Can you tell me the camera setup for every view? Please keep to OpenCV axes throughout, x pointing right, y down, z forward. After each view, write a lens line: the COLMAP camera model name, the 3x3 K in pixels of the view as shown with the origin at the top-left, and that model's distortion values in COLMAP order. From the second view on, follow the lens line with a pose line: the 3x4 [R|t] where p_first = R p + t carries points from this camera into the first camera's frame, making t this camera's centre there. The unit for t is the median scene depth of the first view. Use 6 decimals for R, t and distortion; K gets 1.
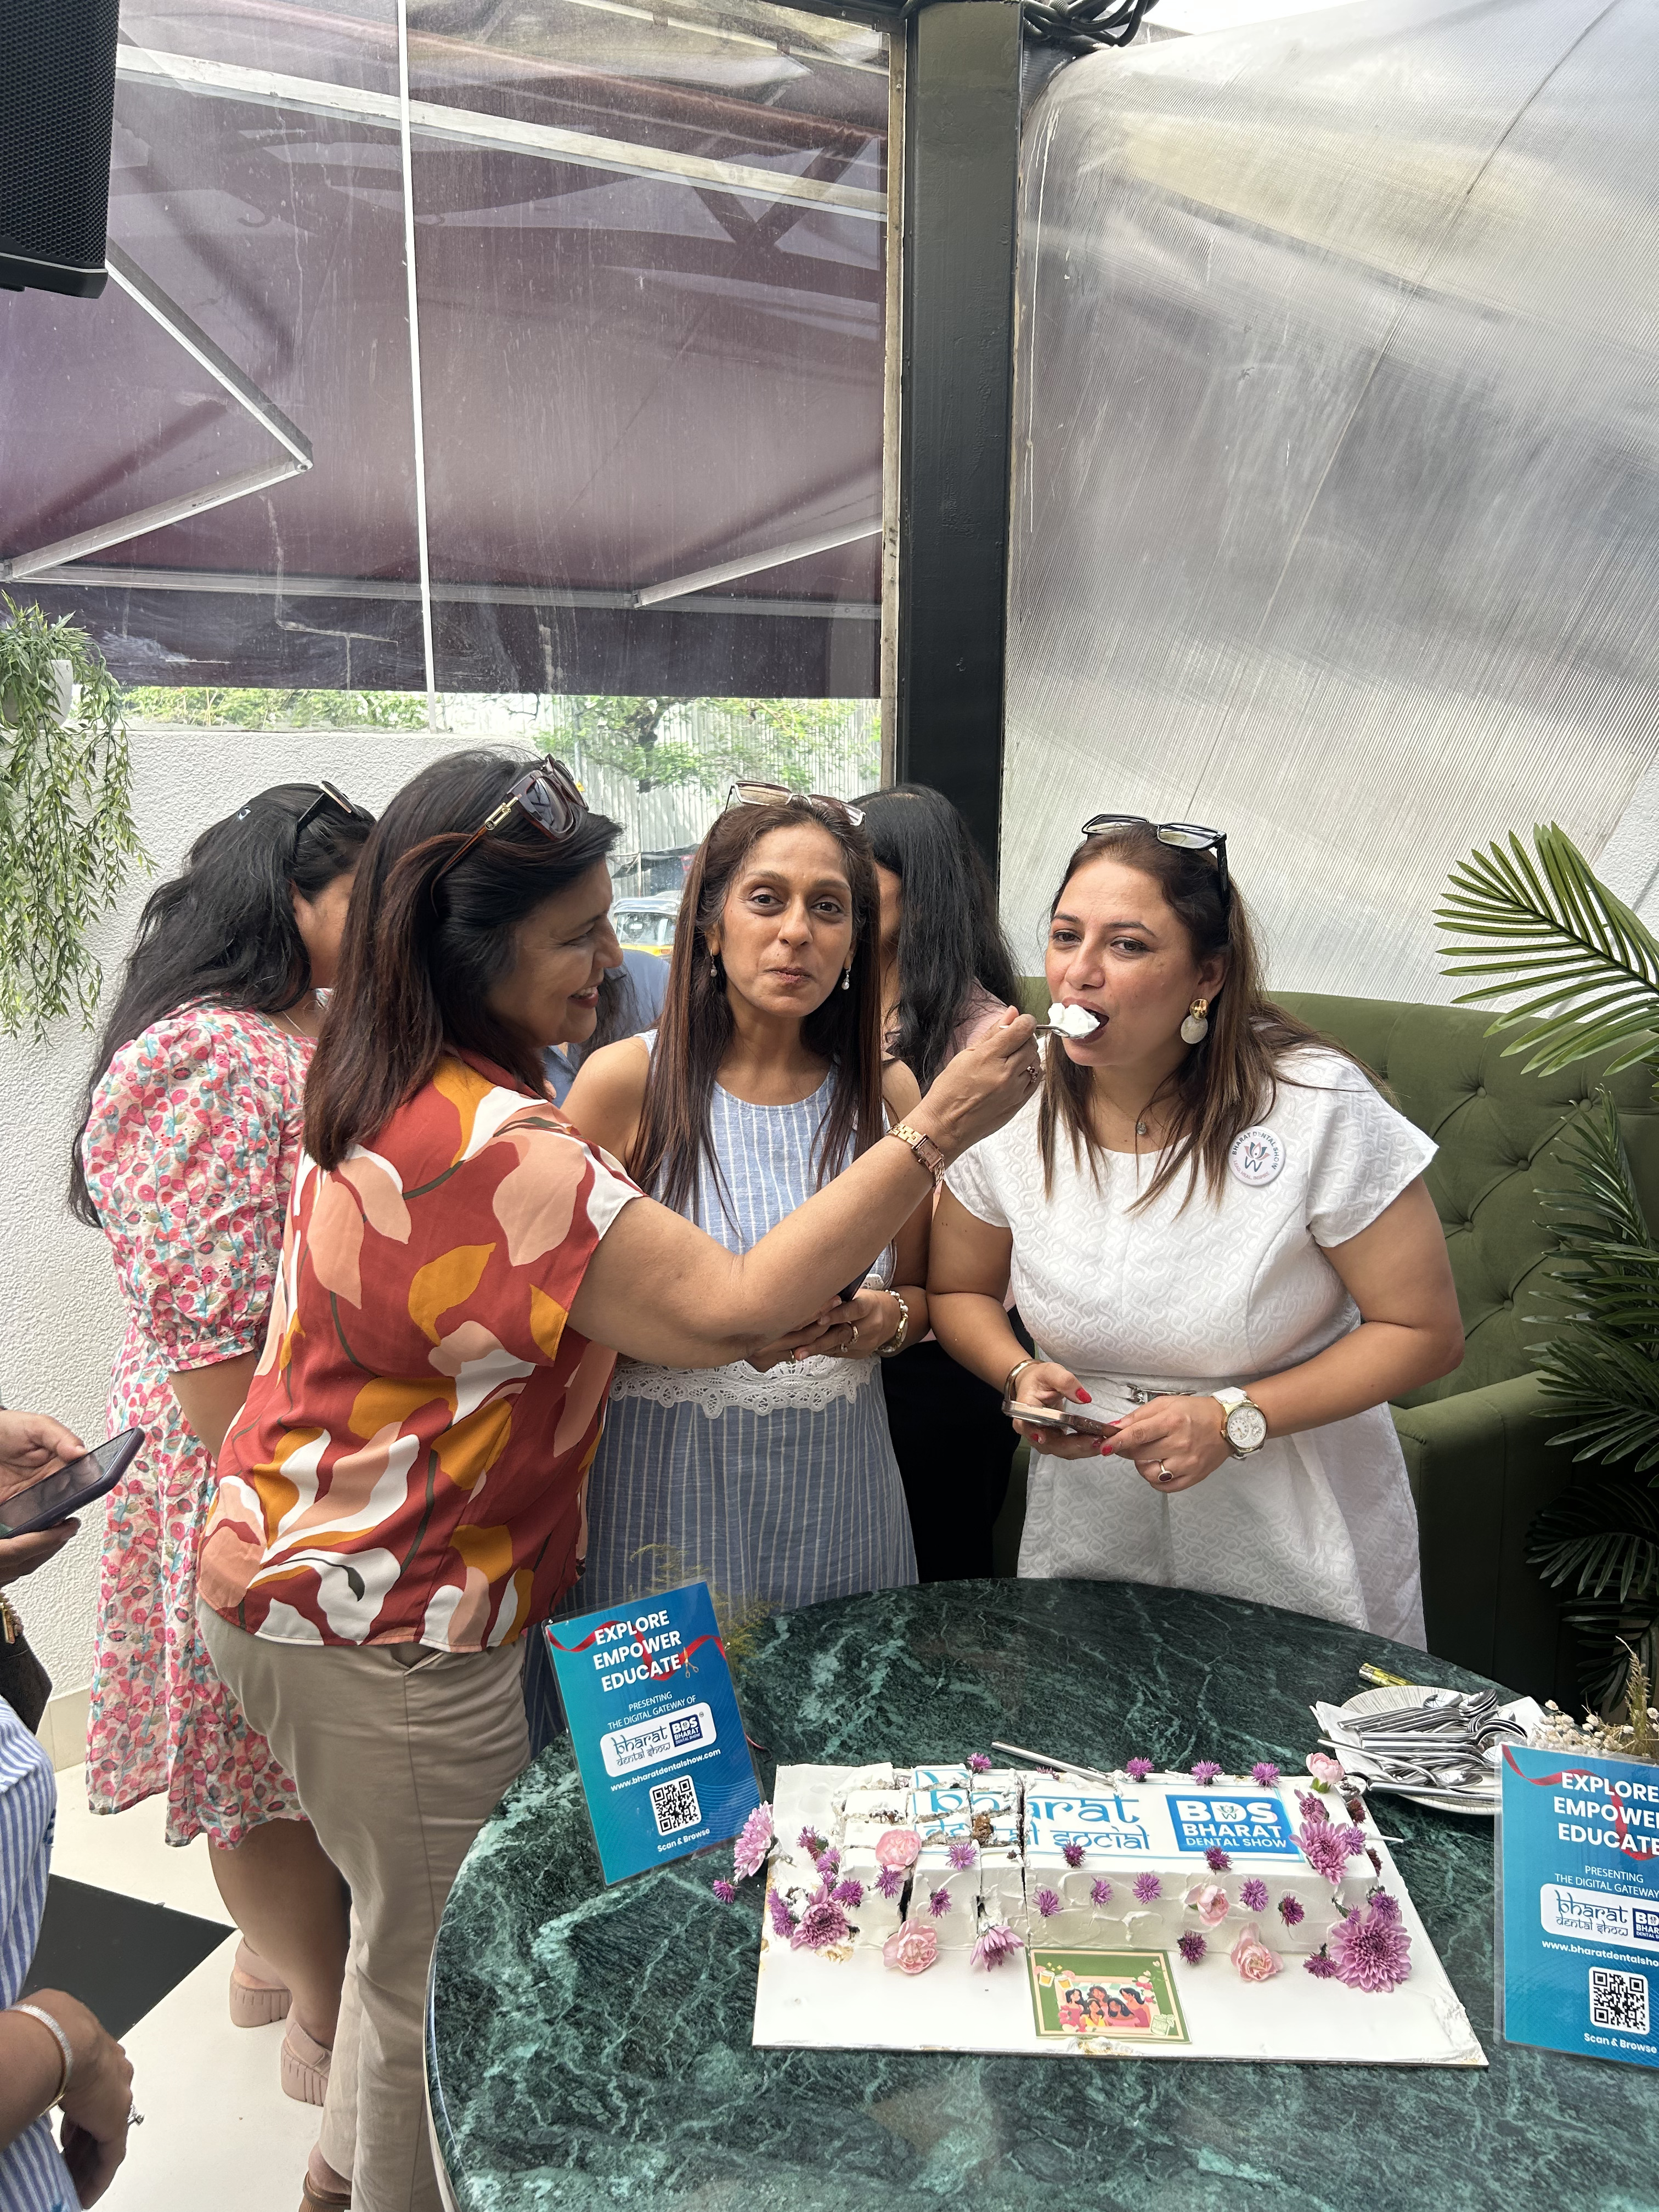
lens RADIAL K [[1673.1, 0, 831.0], [0, 1673.1, 1119.2], [0, 0, 1]] dist [0.044732, -0.047648]
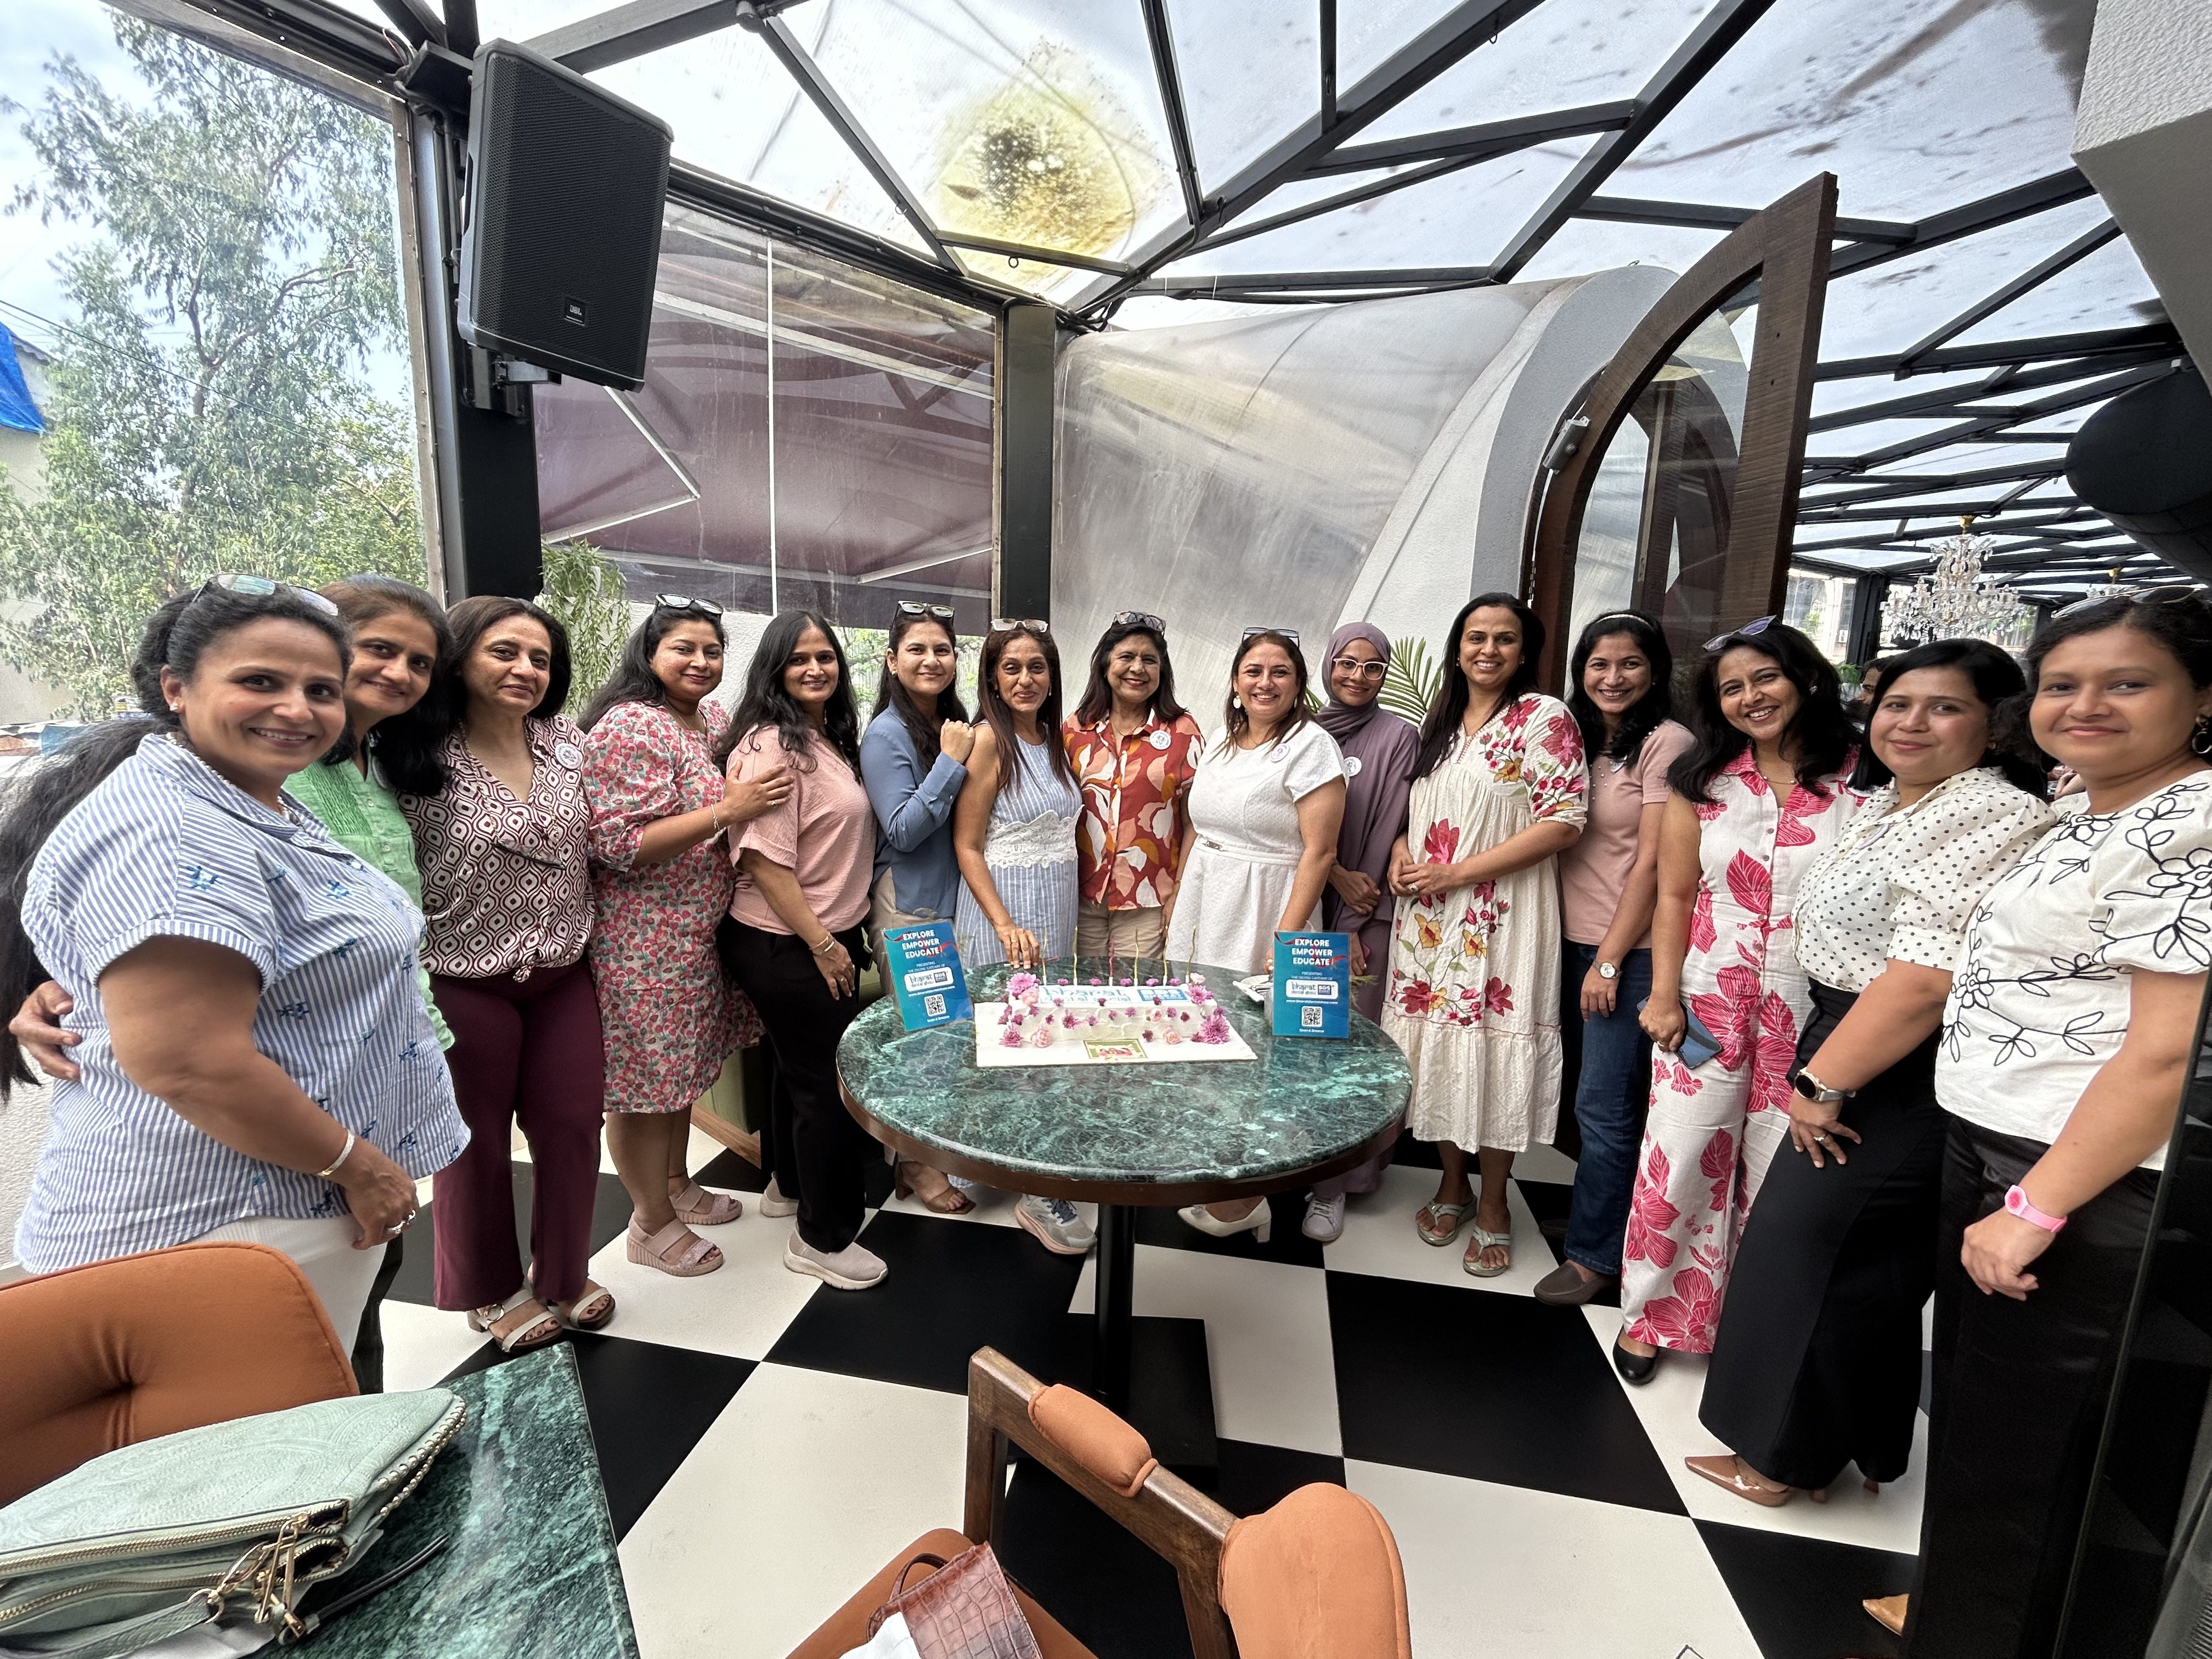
lens RADIAL K [[922.2, 0, 1106.0], [0, 922.2, 829.5], [0, 0, 1]] dist [0.022267, 0.000022]
pose [[0.984287, -0.002380, 0.176559, -0.042882], [0.016427, 0.996807, -0.078138, 0.131836], [-0.175809, 0.079811, 0.981184, -0.174100]]
